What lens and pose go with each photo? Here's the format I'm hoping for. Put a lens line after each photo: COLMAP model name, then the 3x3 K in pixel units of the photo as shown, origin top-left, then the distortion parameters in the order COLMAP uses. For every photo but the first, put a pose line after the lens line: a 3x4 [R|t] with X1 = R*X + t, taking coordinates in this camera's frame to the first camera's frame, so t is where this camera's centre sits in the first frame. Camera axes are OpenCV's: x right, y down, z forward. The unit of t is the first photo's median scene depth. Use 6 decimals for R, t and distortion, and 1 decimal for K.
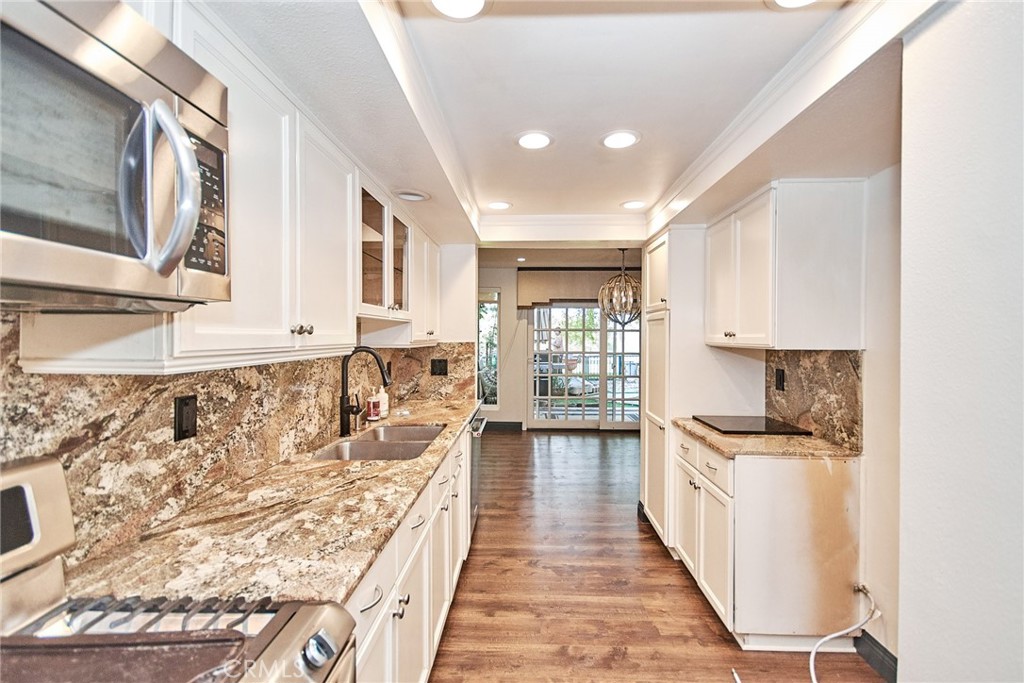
lens RADIAL K [[456.4, 0, 518.0], [0, 456.4, 337.3], [0, 0, 1]] dist [0.028658, -0.016098]
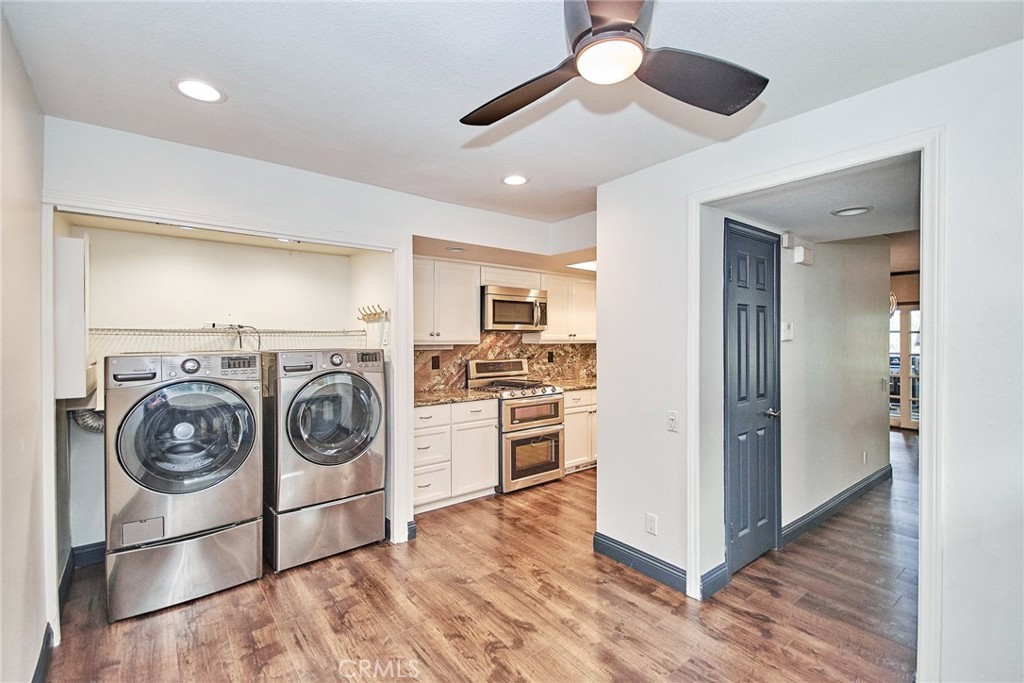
lens RADIAL K [[456.4, 0, 518.0], [0, 456.4, 337.3], [0, 0, 1]] dist [0.028658, -0.016098]
pose [[0.658926, -0.004888, -0.752192, 1.988088], [-0.002237, 0.999962, -0.008458, 0.033541], [0.752205, 0.007256, 0.658890, -1.749171]]
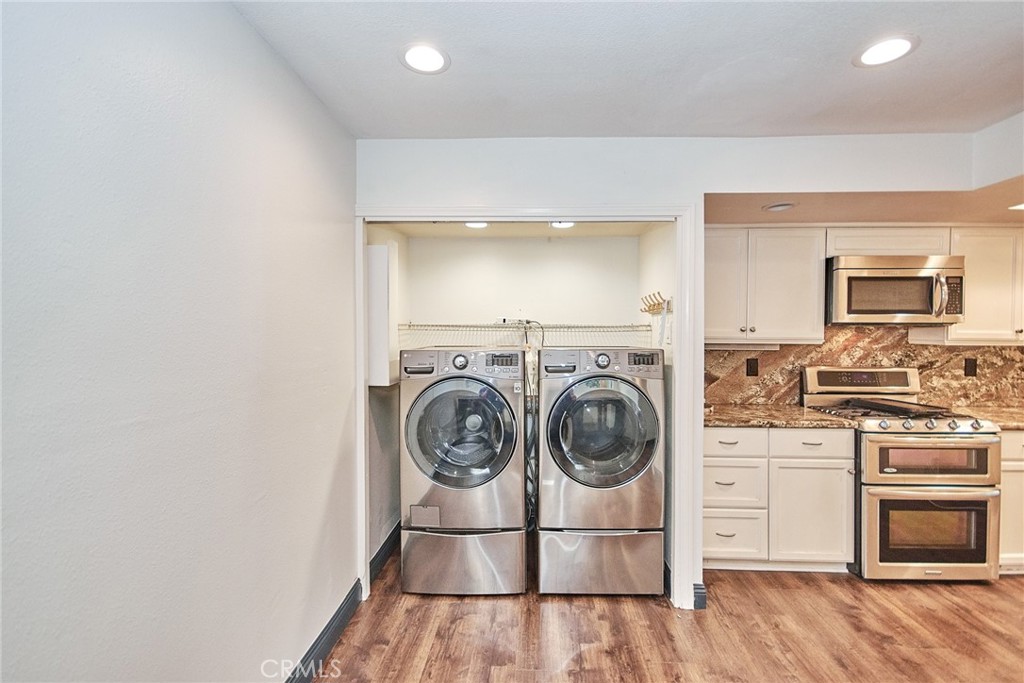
lens RADIAL K [[456.4, 0, 518.0], [0, 456.4, 337.3], [0, 0, 1]] dist [0.028658, -0.016098]
pose [[0.013682, 0.010684, -0.999849, 1.590937], [-0.011361, 0.999880, 0.010529, 0.017132], [0.999842, 0.011216, 0.013801, -1.341381]]
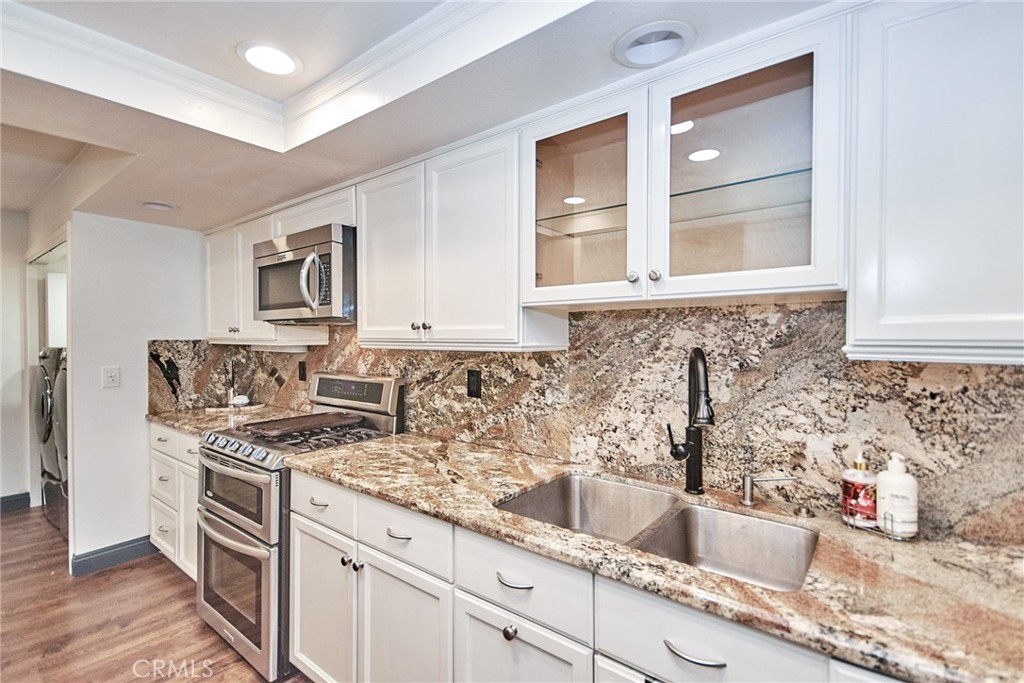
lens RADIAL K [[446.4, 0, 512.0], [0, 446.4, 341.5], [0, 0, 1]] dist [0.027640, -0.013918]
pose [[-0.579095, 0.015385, -0.815115, 0.417044], [-0.000757, 0.999811, 0.019409, 0.001212], [0.815260, 0.011857, -0.578974, 1.893652]]
